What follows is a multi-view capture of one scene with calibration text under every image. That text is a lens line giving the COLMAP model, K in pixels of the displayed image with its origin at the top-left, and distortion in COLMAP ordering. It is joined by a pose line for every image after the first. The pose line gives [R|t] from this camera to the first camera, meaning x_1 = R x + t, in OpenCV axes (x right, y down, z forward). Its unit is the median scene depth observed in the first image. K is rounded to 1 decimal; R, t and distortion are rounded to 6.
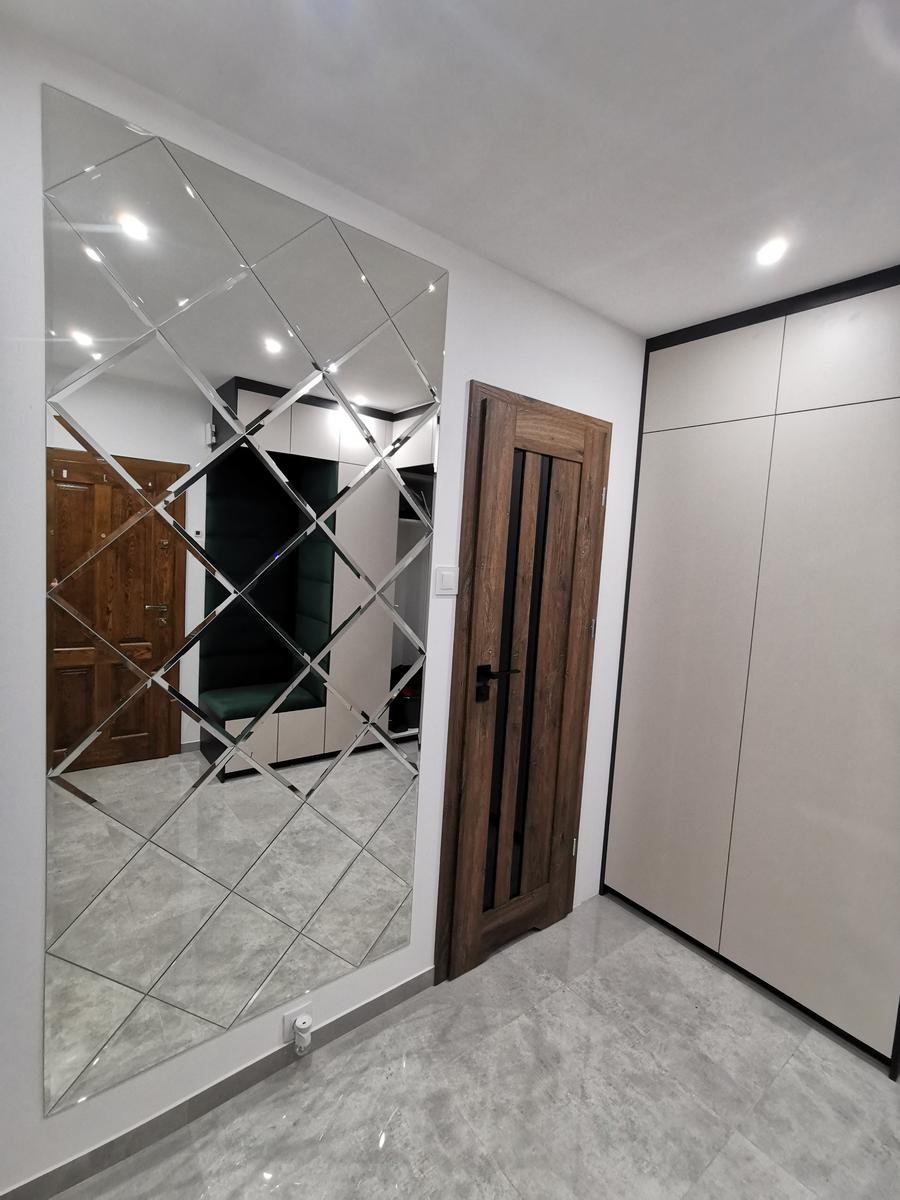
lens RADIAL K [[555.2, 0, 451.5], [0, 555.2, 601.3], [0, 0, 1]] dist [0.004517, 0.002924]
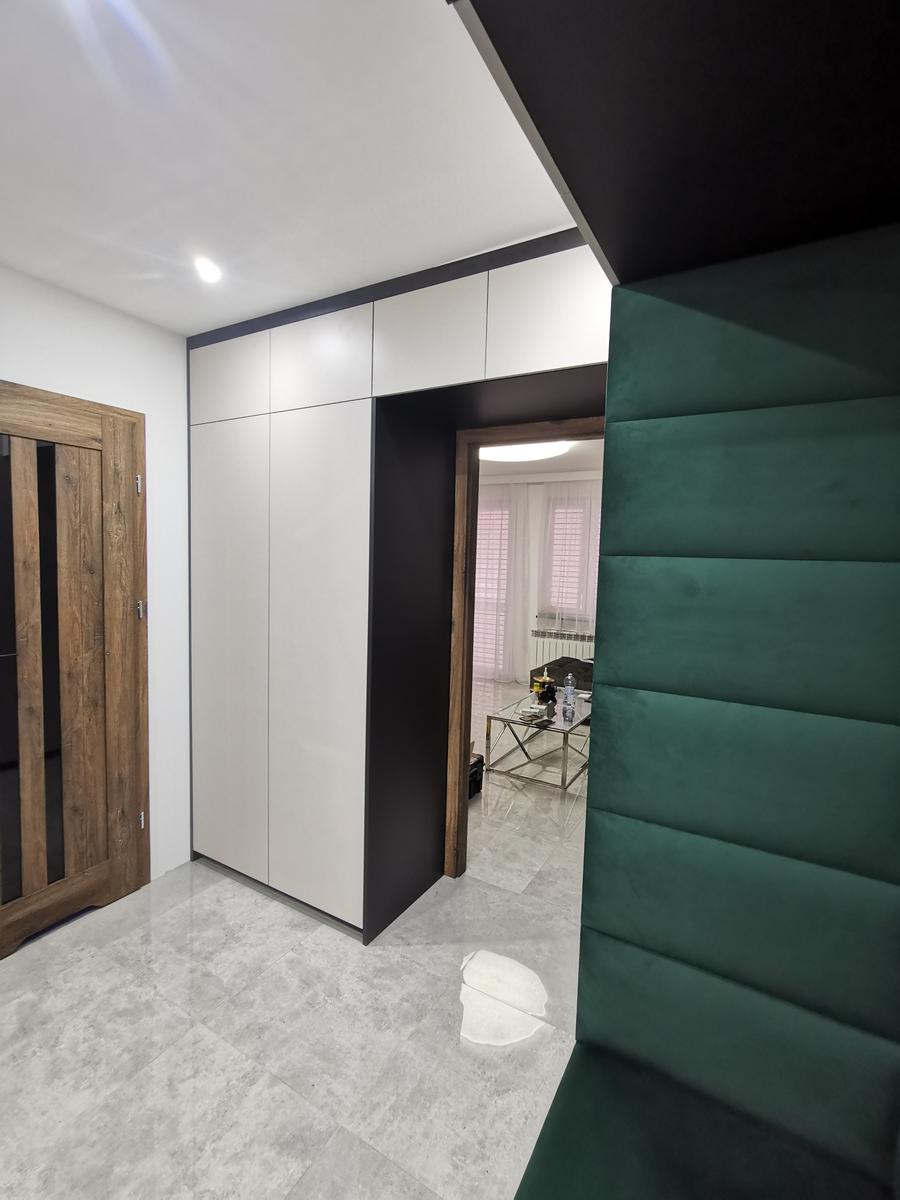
lens RADIAL K [[555.2, 0, 449.9], [0, 555.2, 596.4], [0, 0, 1]] dist [0.004517, 0.002924]
pose [[0.930328, -0.055602, 0.362488, 0.445880], [0.054932, 0.998416, 0.012165, 0.046918], [-0.362590, 0.008594, 0.931909, -0.204615]]
